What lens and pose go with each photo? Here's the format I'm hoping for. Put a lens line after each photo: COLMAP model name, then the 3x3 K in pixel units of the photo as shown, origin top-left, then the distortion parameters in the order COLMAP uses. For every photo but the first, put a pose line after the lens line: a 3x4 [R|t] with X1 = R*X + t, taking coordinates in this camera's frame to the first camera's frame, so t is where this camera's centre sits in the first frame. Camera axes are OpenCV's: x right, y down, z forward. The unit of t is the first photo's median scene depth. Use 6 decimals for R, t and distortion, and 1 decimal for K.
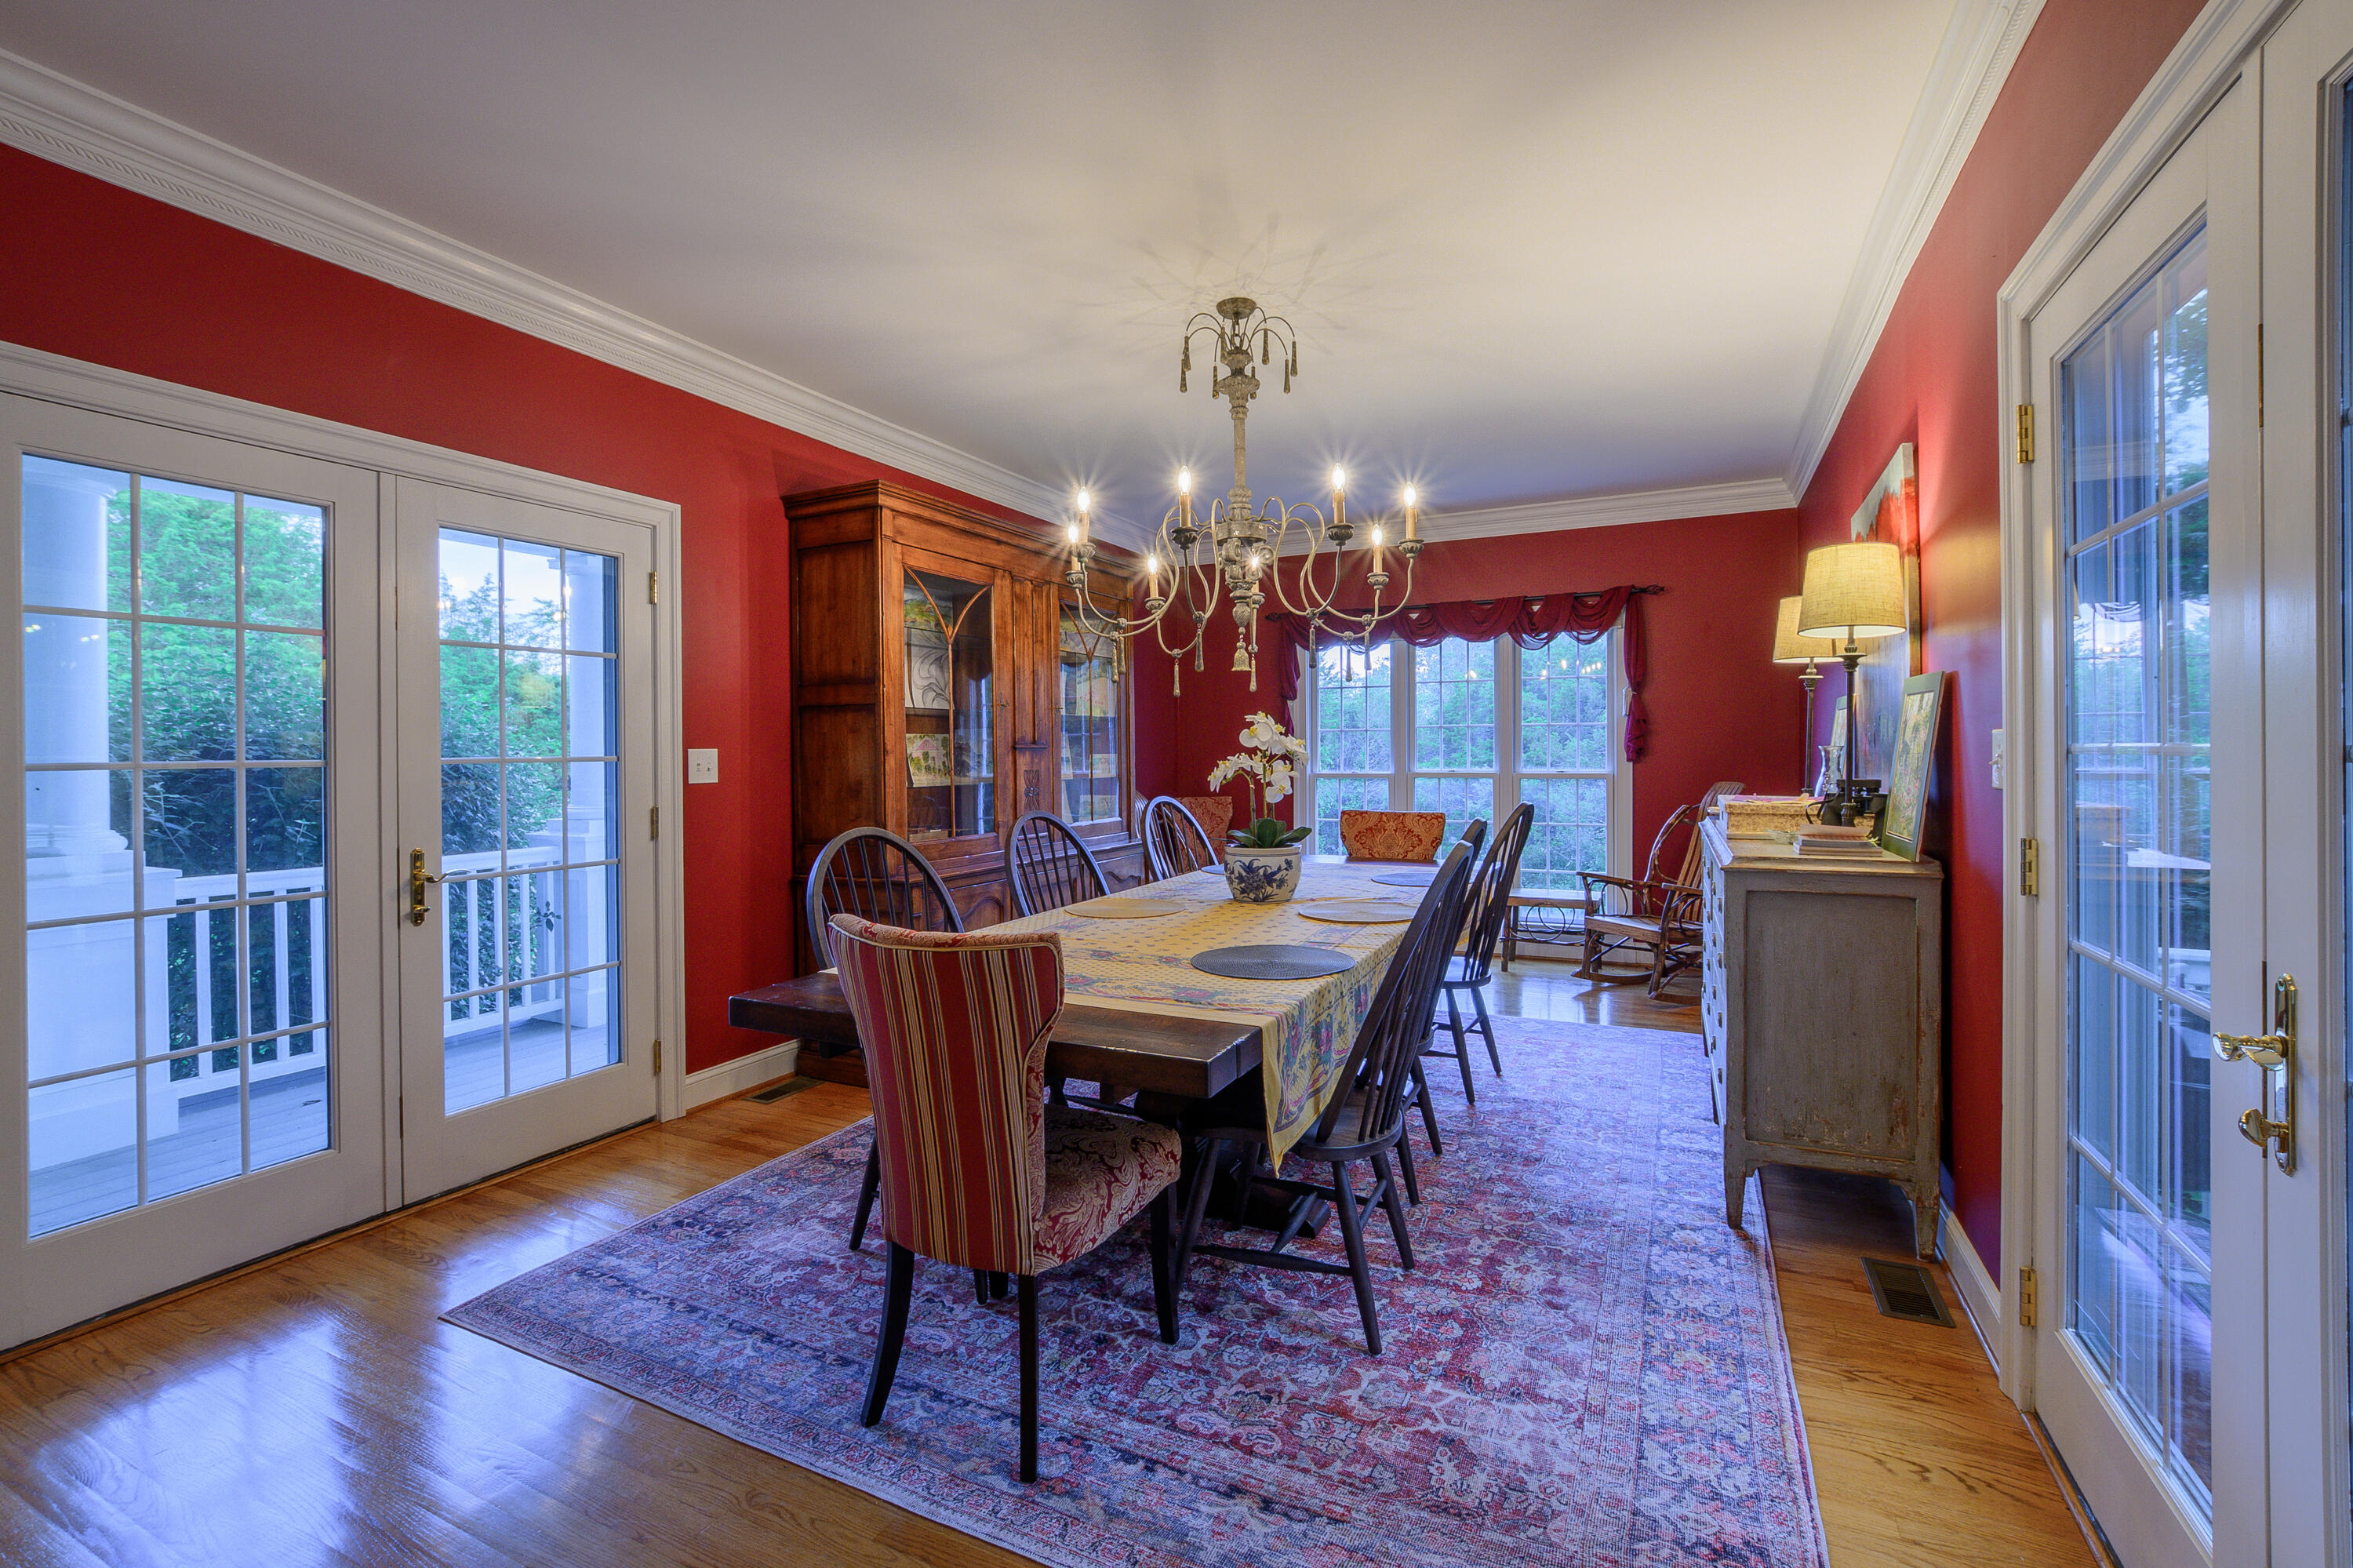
lens RADIAL K [[1052.6, 0, 1164.6], [0, 1052.6, 768.7], [0, 0, 1]] dist [-0.011984, 0.003460]
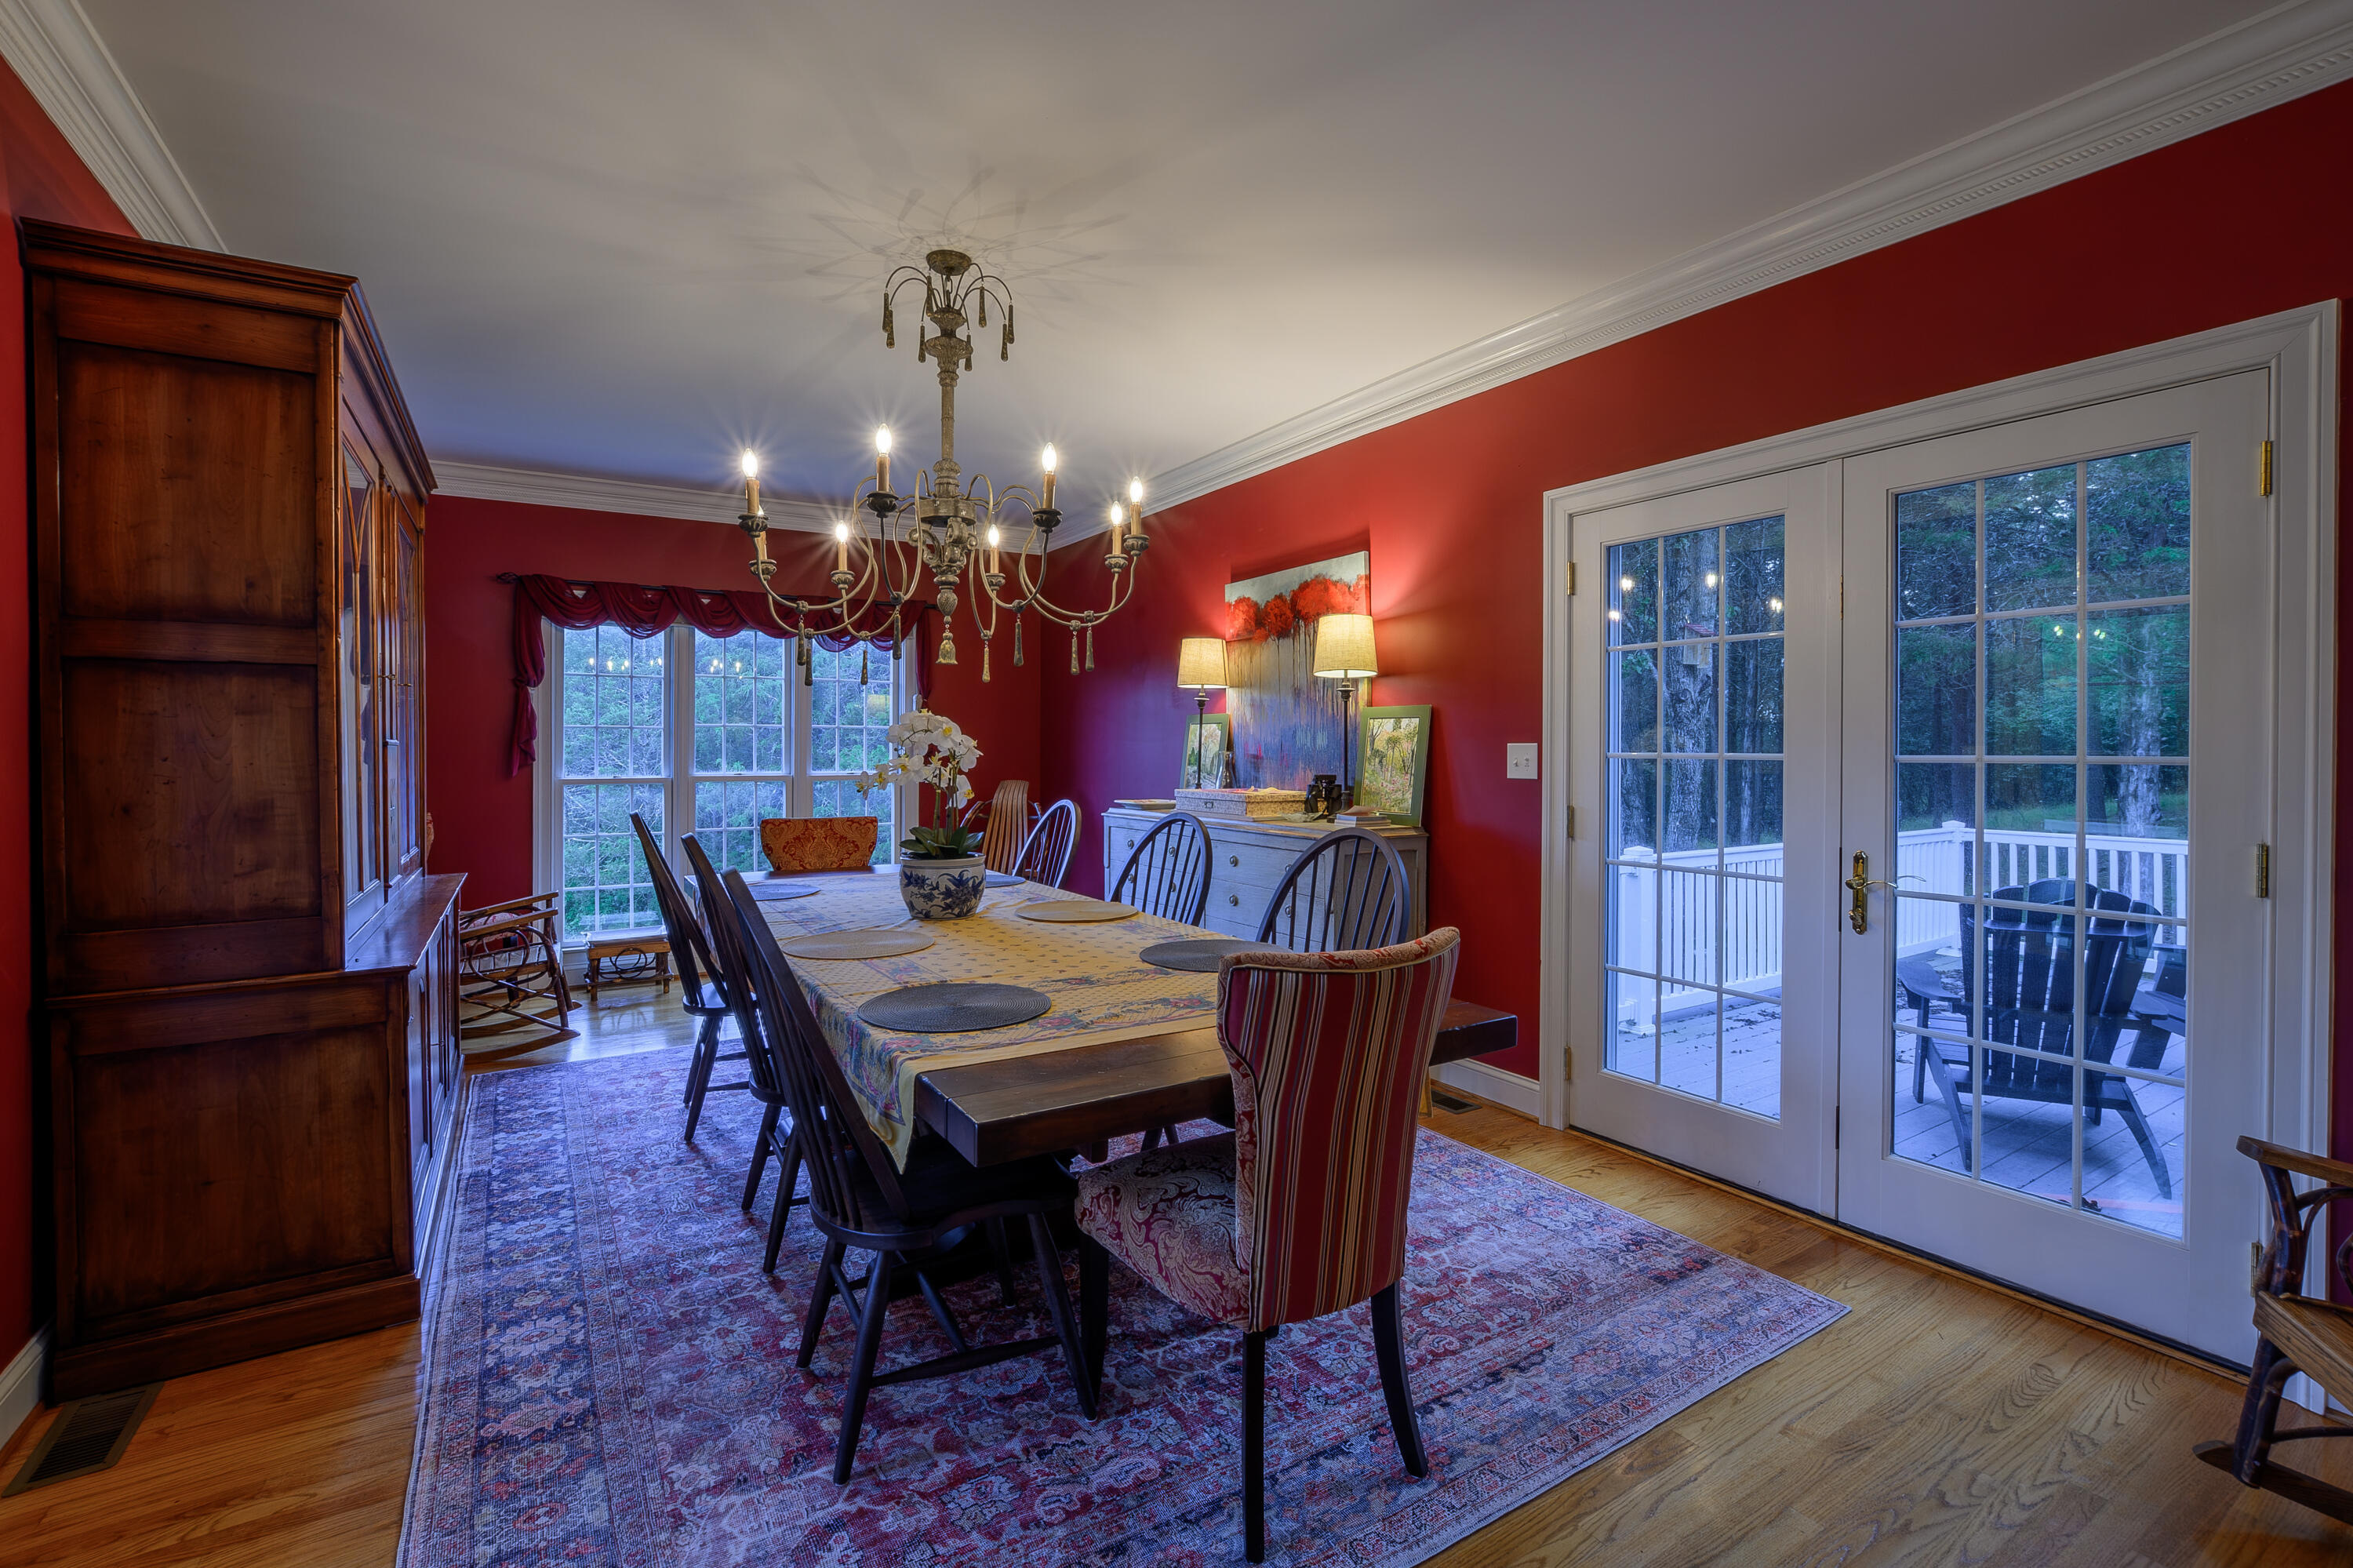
lens RADIAL K [[1052.6, 0, 1179.2], [0, 1052.6, 768.7], [0, 0, 1]] dist [-0.011984, 0.003460]
pose [[0.522417, -0.006827, 0.852663, -0.595033], [0.008796, 0.999958, 0.002618, -0.003591], [-0.852645, 0.006132, 0.522455, 0.357091]]
